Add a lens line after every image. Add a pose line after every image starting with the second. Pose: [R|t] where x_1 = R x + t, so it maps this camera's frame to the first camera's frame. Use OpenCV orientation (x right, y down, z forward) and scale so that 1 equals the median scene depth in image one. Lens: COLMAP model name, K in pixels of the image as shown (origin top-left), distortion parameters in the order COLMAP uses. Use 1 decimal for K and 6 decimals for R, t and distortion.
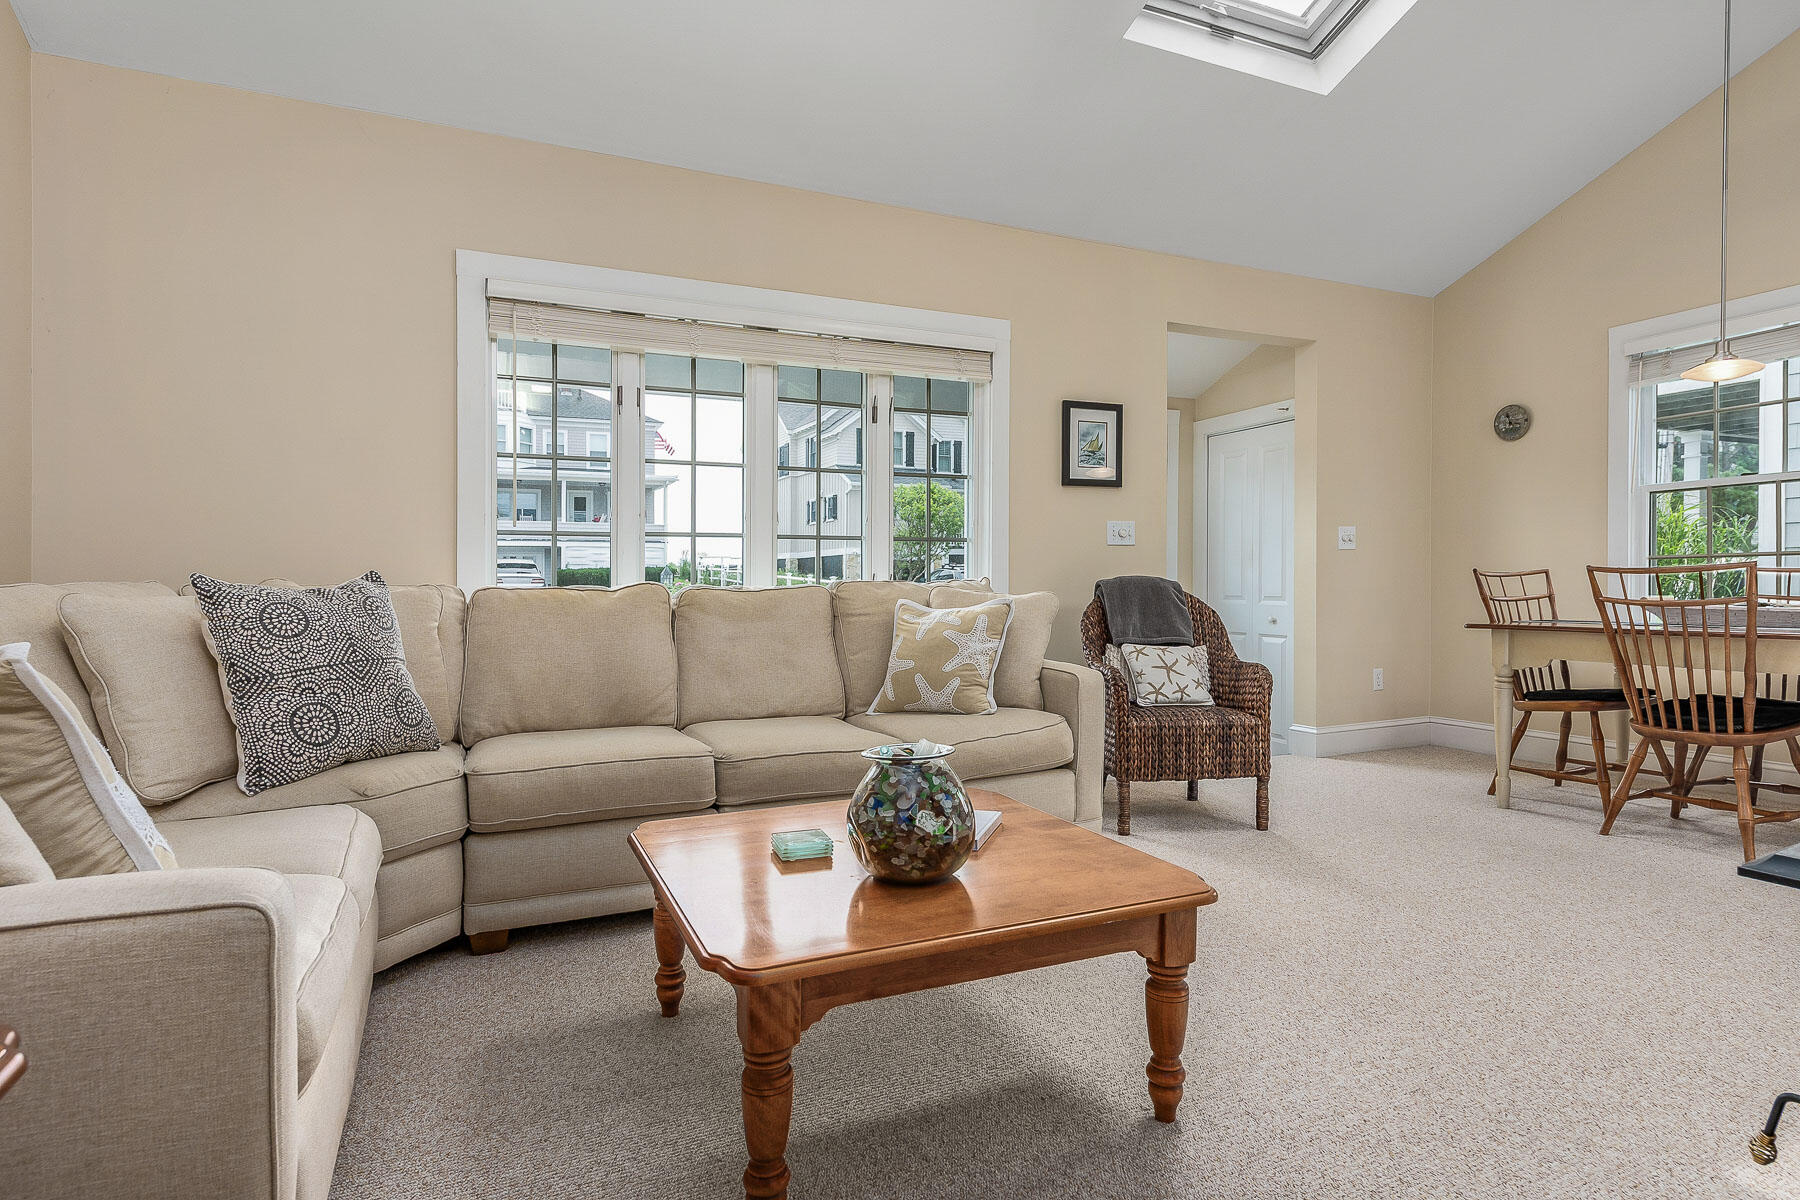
lens RADIAL K [[965.7, 0, 899.3], [0, 965.7, 595.9], [0, 0, 1]] dist [0.021904, -0.014680]
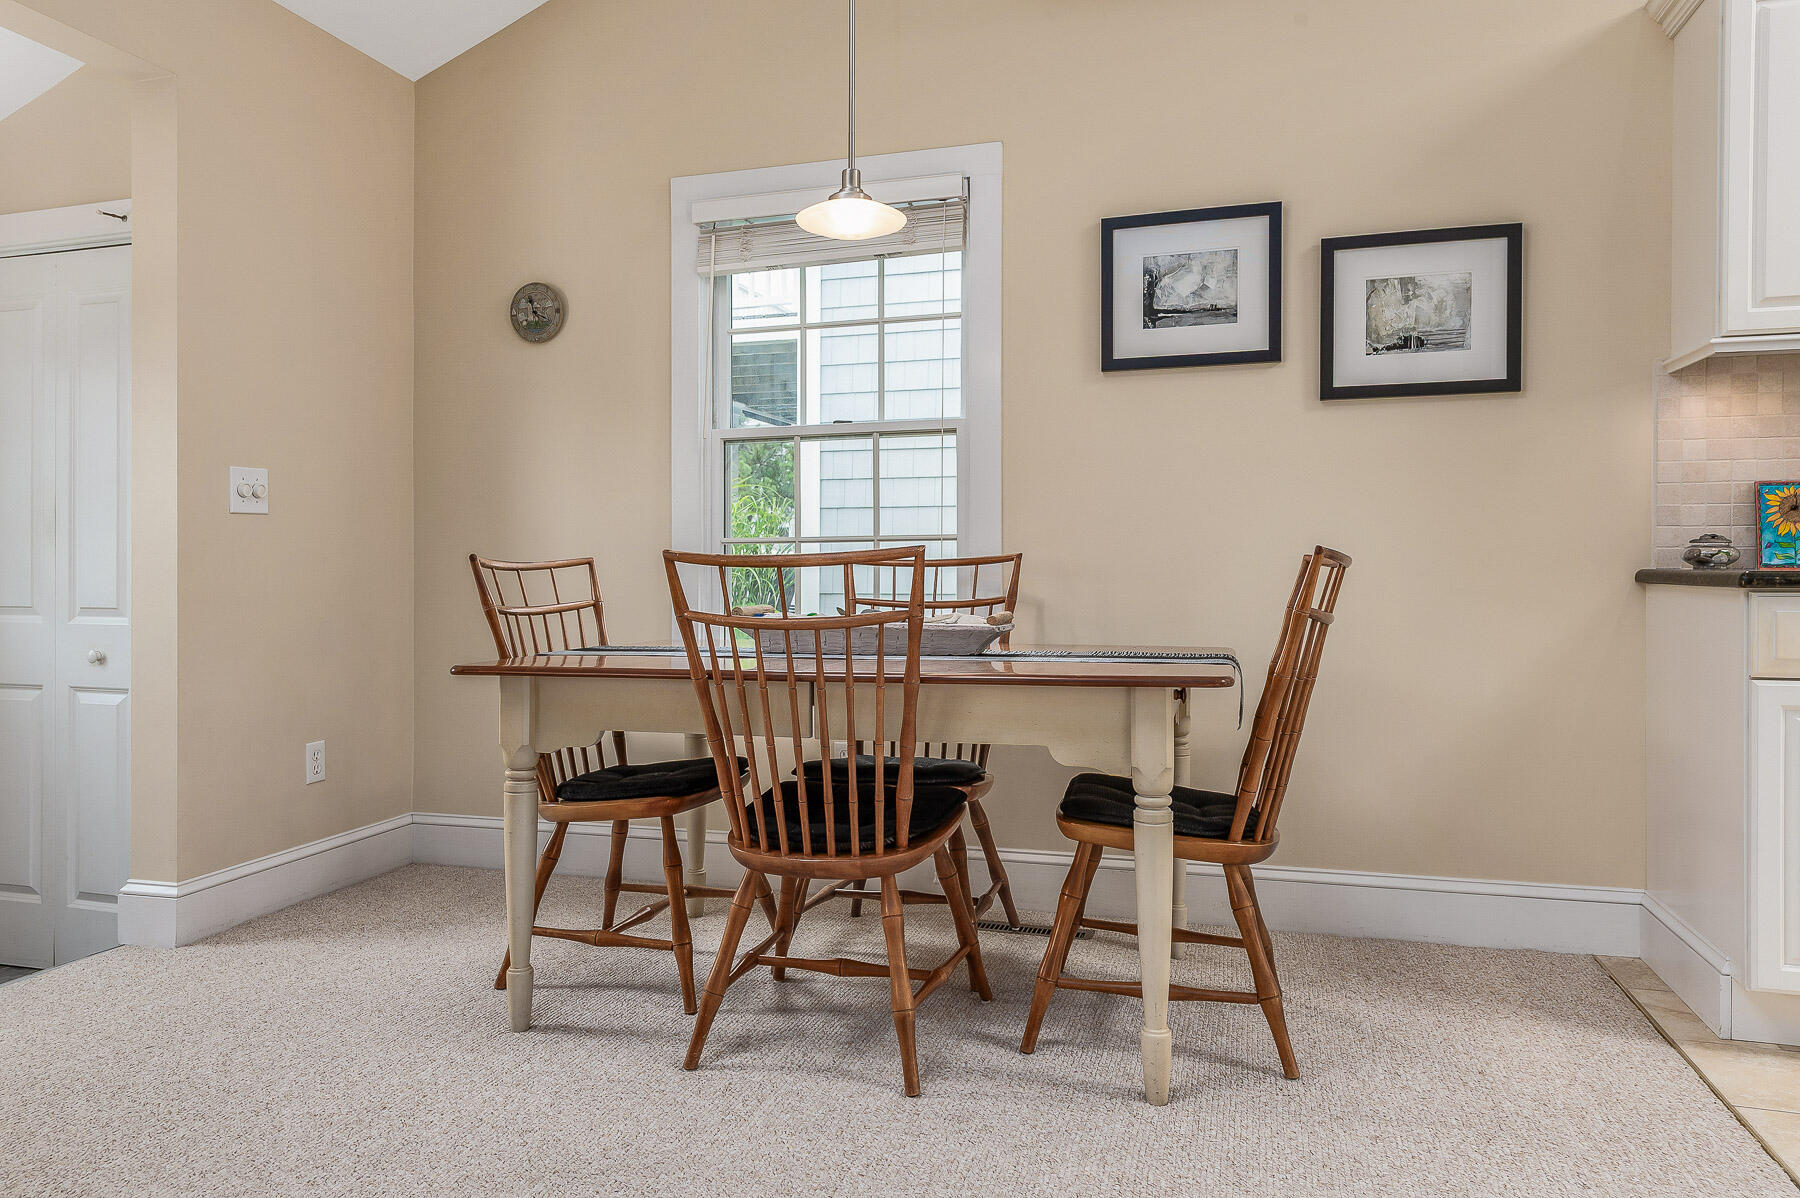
lens RADIAL K [[1190.7, 0, 897.2], [0, 1190.7, 566.6], [0, 0, 1]] dist [0.022029, -0.004721]
pose [[0.658678, 0.007150, 0.752391, 0.293311], [0.007470, 0.999843, -0.016041, -0.010531], [-0.752388, 0.016186, 0.658522, 0.459627]]
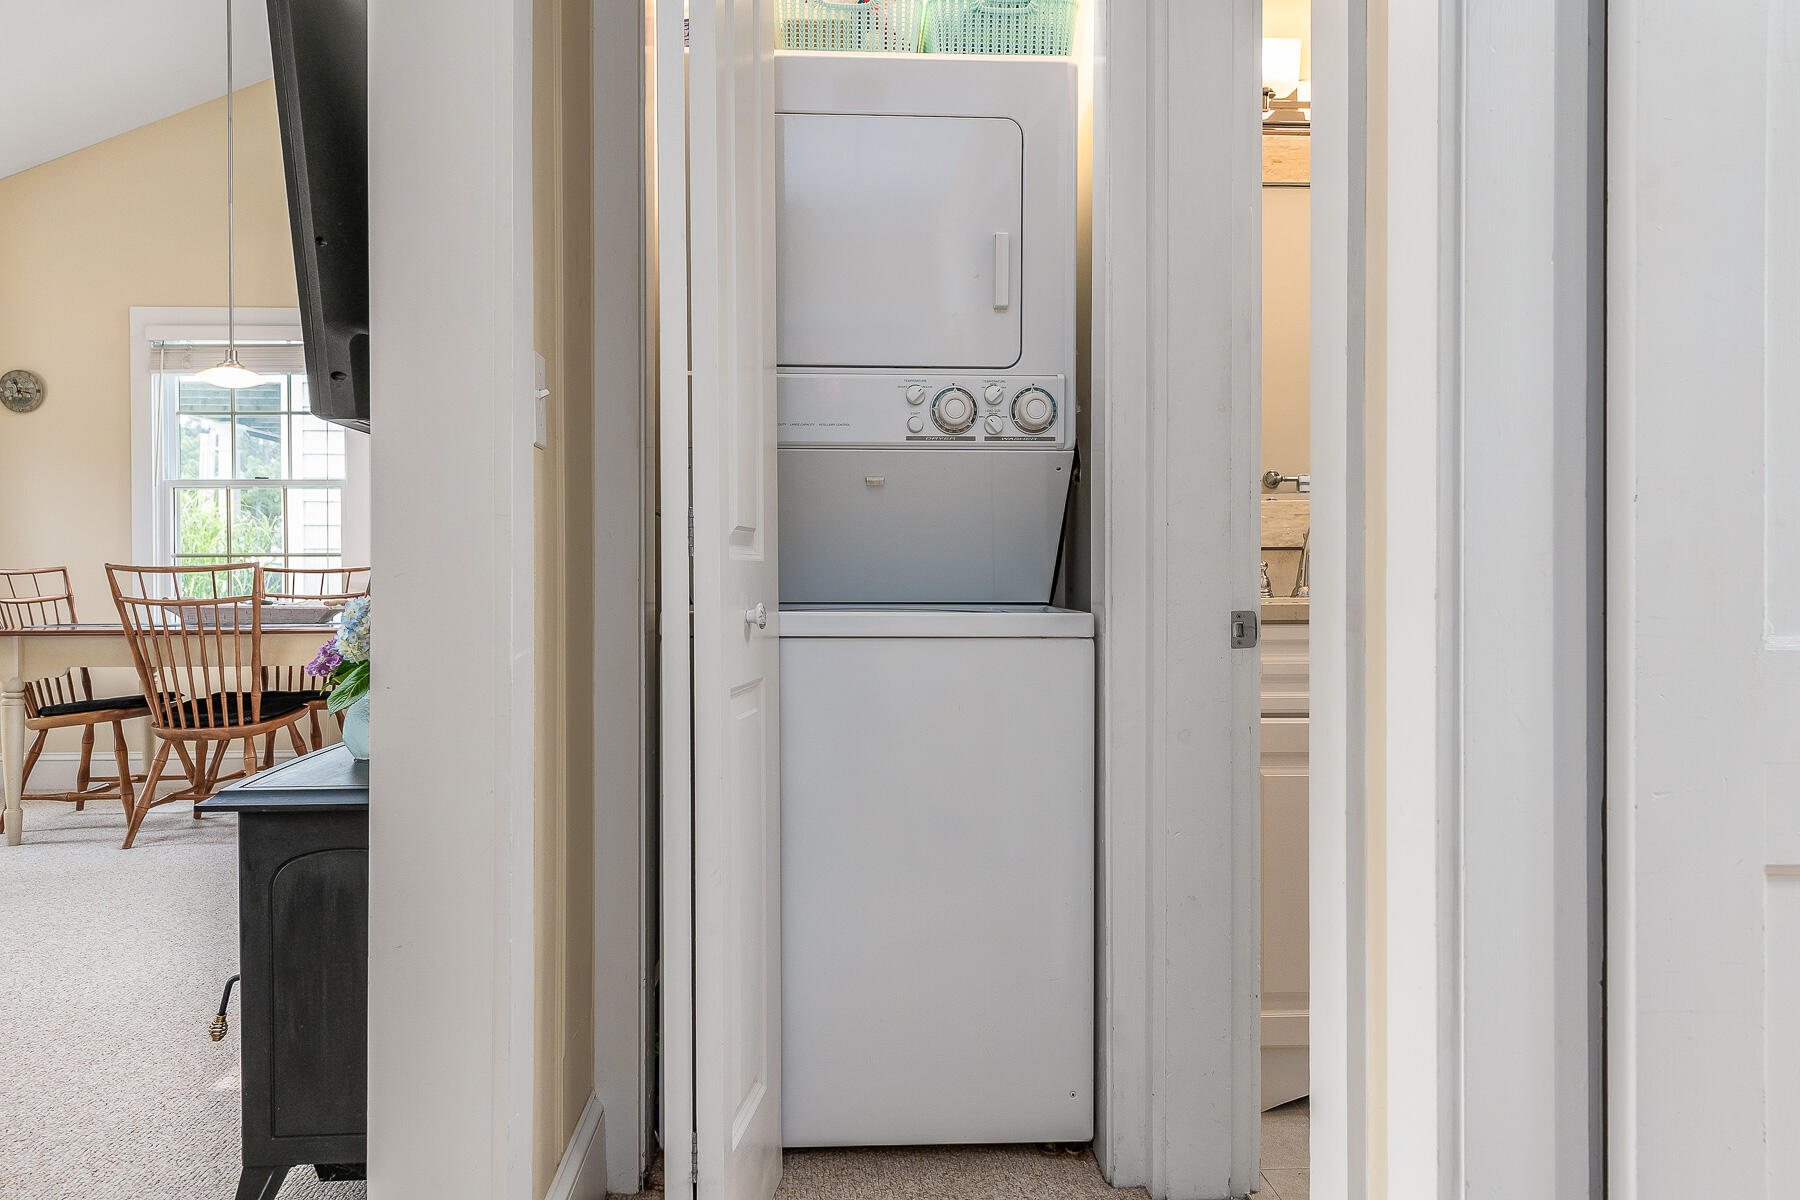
lens RADIAL K [[1198.4, 0, 900.0], [0, 1198.4, 600.0], [0, 0, 1]] dist [0.007264, 0.003304]
pose [[0.375612, -0.010567, 0.926717, -0.068225], [0.009333, 0.999927, 0.007619, 0.002021], [-0.926730, 0.005788, 0.375684, -0.125933]]
